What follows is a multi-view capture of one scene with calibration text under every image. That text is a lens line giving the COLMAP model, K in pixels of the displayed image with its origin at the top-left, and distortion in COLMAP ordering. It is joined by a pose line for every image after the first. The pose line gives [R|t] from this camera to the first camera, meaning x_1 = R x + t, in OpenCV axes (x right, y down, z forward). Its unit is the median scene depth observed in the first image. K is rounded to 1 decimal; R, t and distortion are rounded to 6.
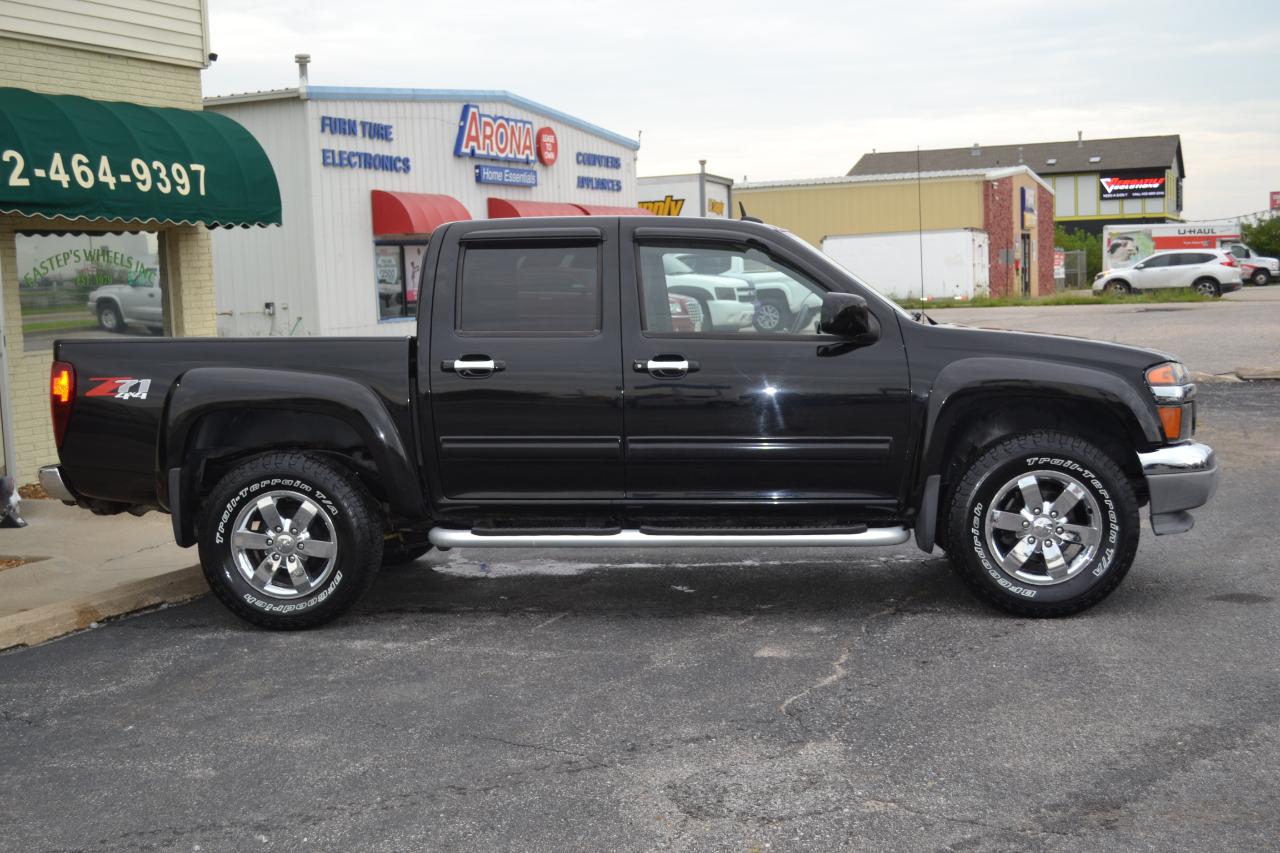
lens RADIAL K [[1510.7, 0, 642.1], [0, 1510.7, 426.9], [0, 0, 1]] dist [-0.029418, -0.037884]
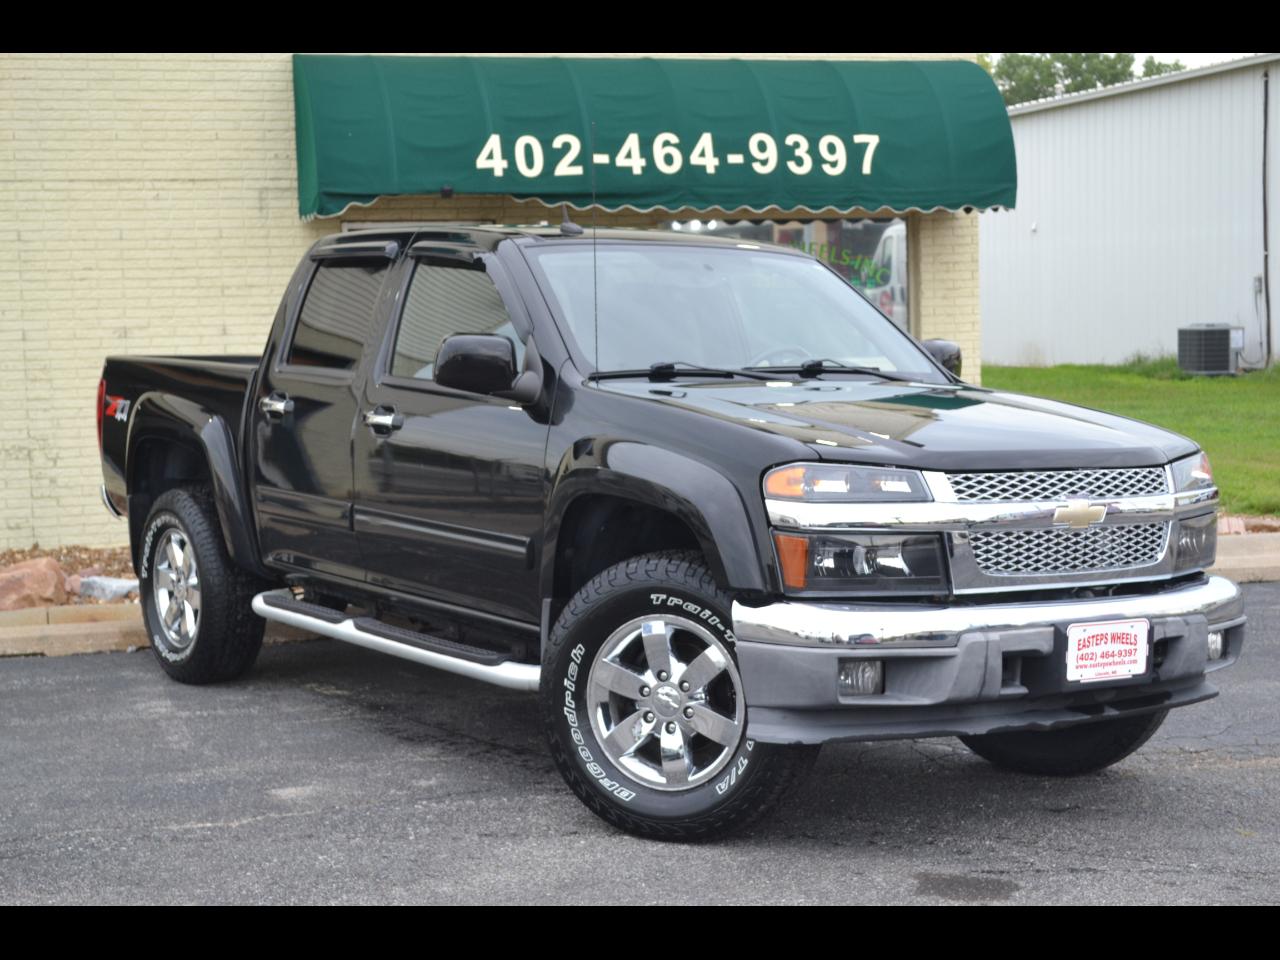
lens RADIAL K [[2098.1, 0, 637.2], [0, 2098.1, 478.2], [0, 0, 1]] dist [-0.033112, 0.048782]
pose [[0.647111, 0.082810, -0.757885, 0.532092], [-0.075332, 0.996164, 0.044524, -0.039028], [0.758665, 0.028280, 0.650867, 0.221818]]
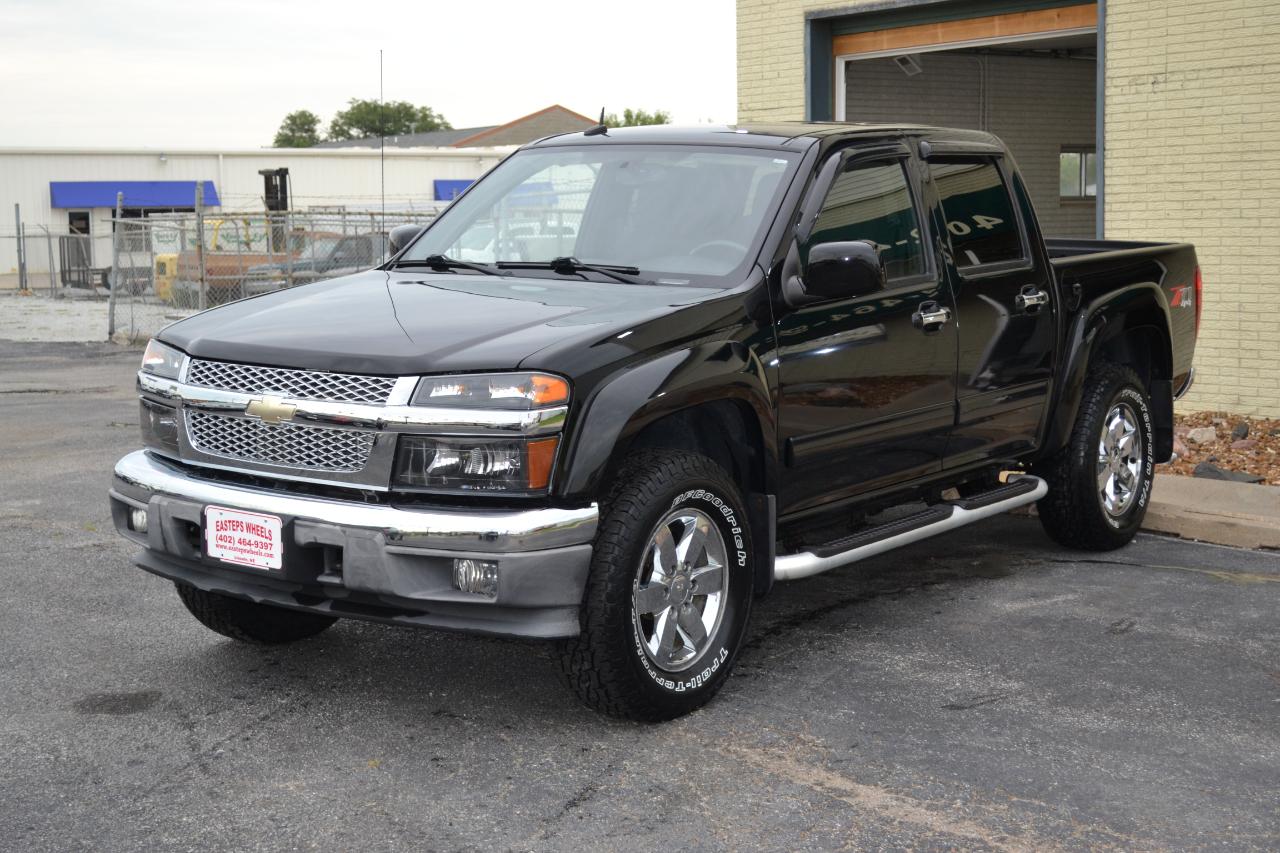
lens RADIAL K [[2080.7, 0, 640.0], [0, 2080.7, 426.5], [0, 0, 1]] dist [-0.029162, 0.011087]
pose [[-0.503836, 0.128507, -0.854187, 0.625422], [-0.047162, 0.983304, 0.175751, -0.109352], [0.862511, 0.128835, -0.489363, 0.972938]]
